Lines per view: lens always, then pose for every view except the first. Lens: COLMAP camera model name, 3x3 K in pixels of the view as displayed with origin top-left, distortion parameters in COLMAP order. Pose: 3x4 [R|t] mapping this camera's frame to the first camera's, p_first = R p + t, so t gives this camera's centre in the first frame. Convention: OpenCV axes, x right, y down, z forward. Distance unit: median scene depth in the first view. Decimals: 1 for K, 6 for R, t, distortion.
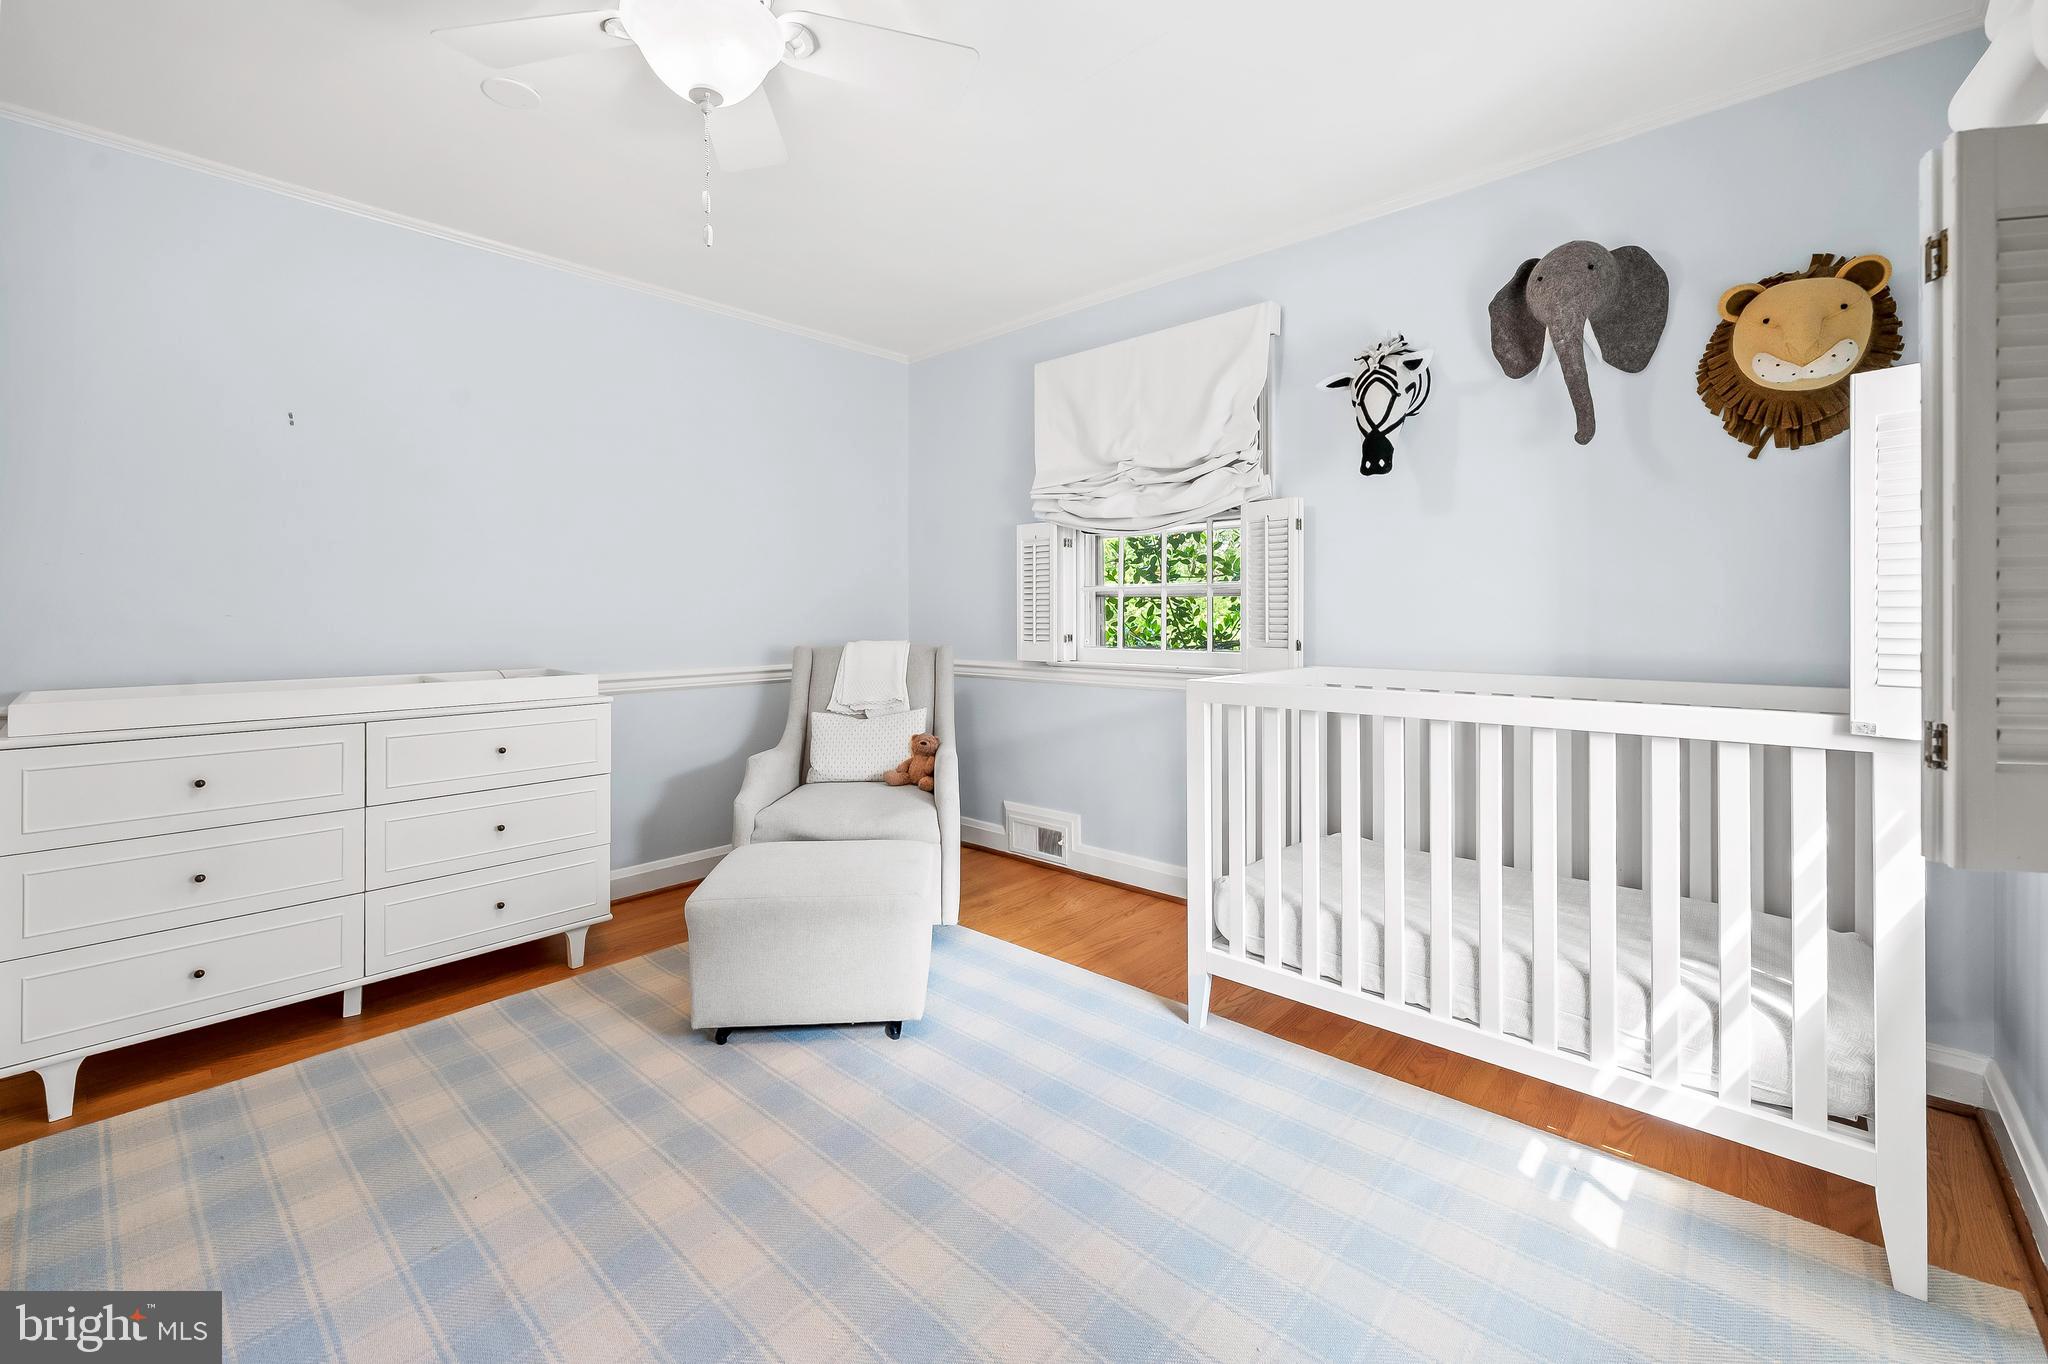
lens RADIAL K [[845.3, 0, 1022.1], [0, 845.3, 606.3], [0, 0, 1]] dist [-0.002213, -0.000185]
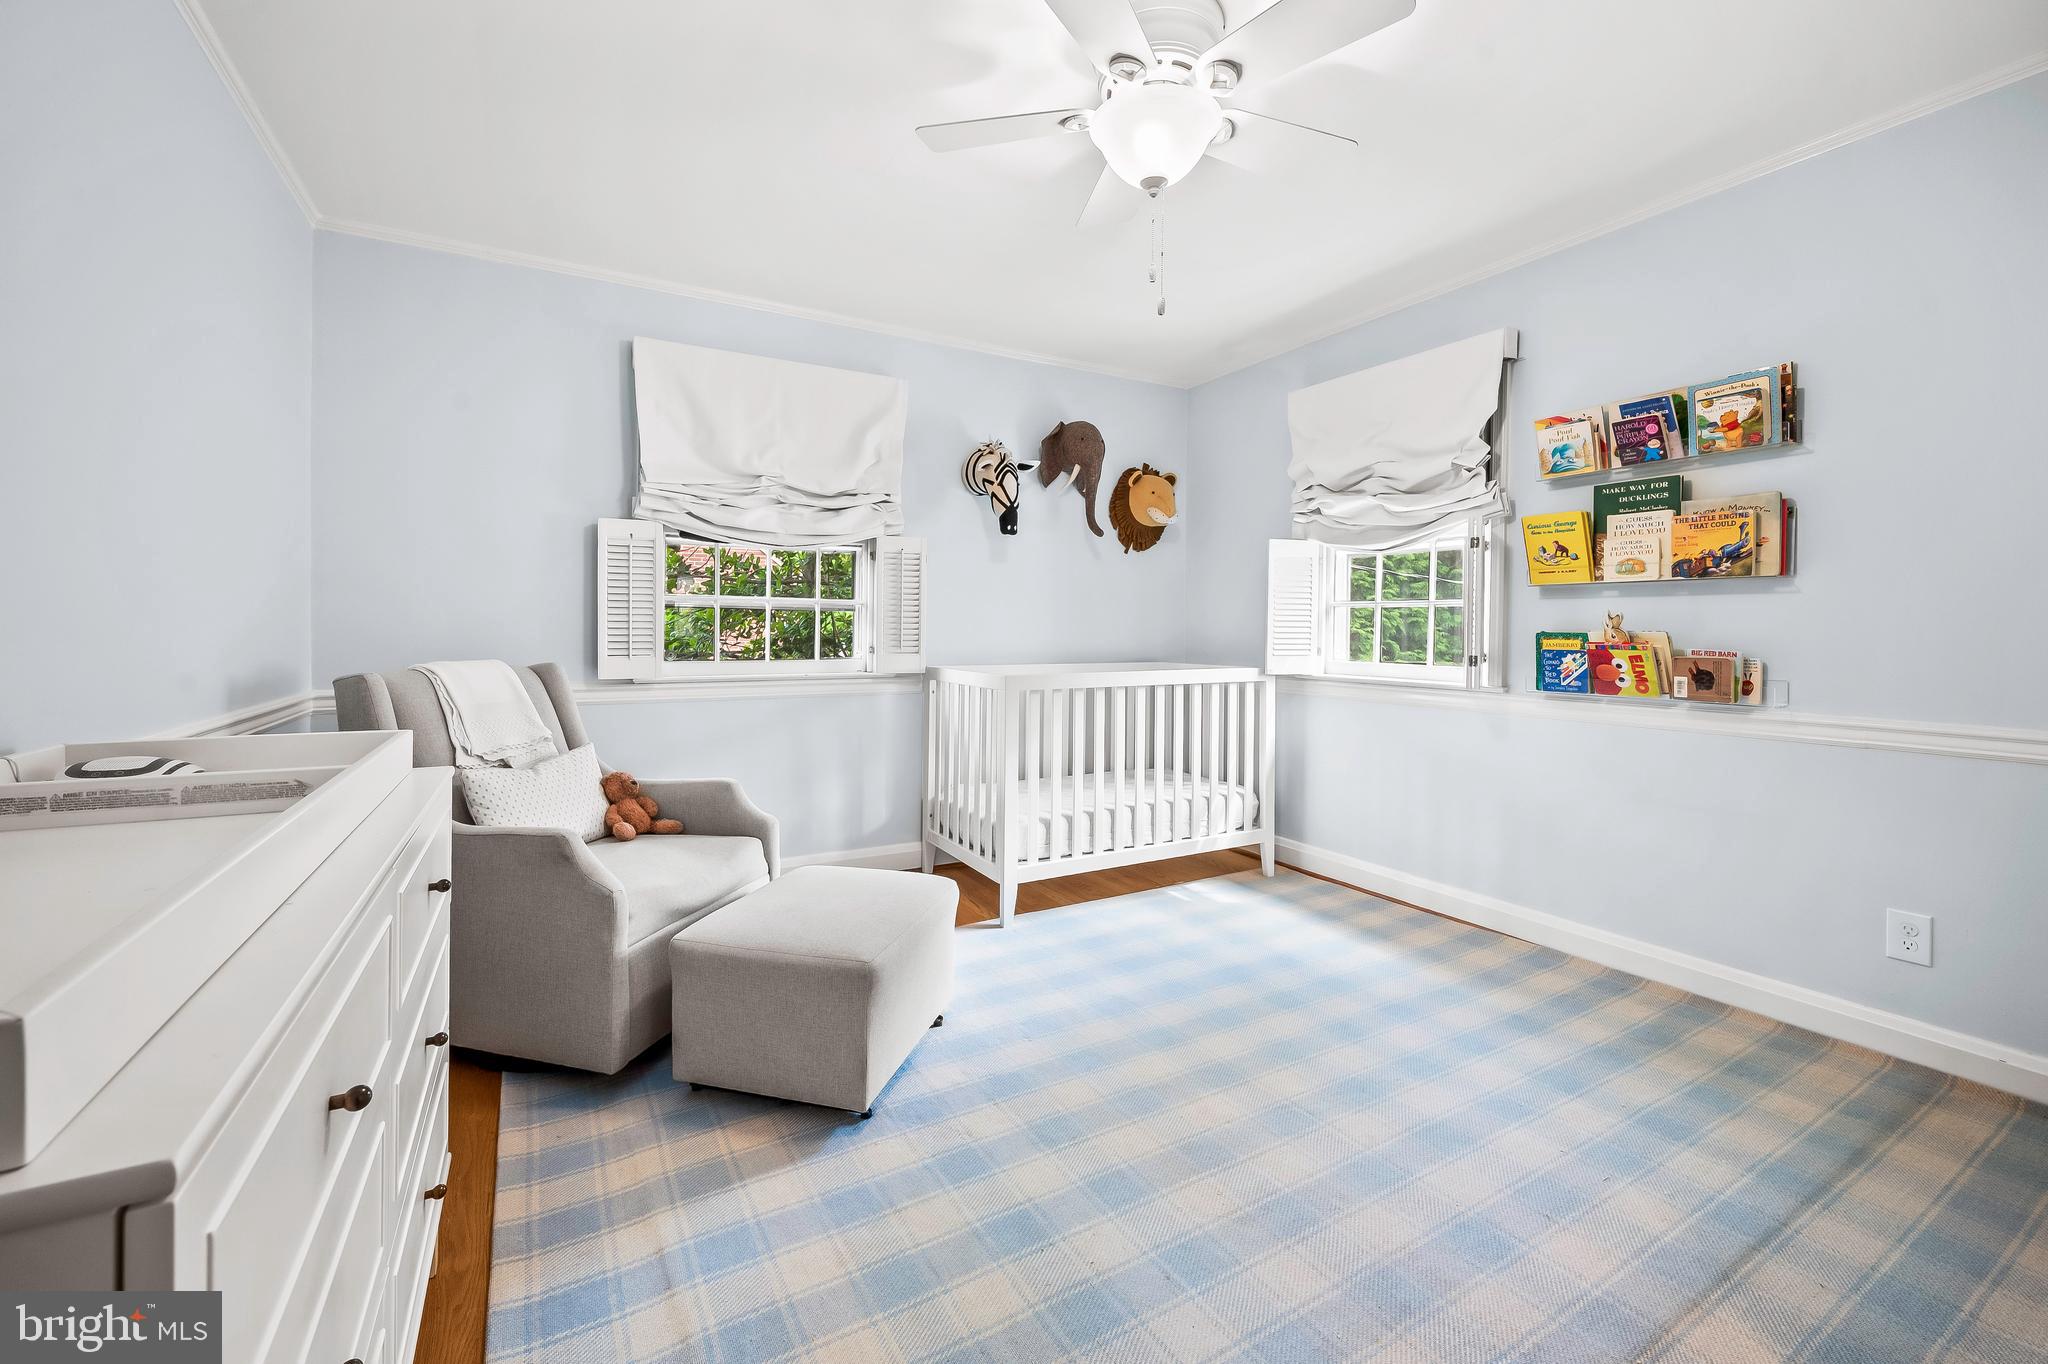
lens RADIAL K [[826.2, 0, 1024.4], [0, 826.2, 642.5], [0, 0, 1]] dist [-0.000034, -0.000013]
pose [[0.313018, -0.007399, 0.949718, -1.050000], [-0.012079, 0.999858, 0.011771, 0.019413], [-0.949670, -0.015156, 0.312884, 0.559559]]
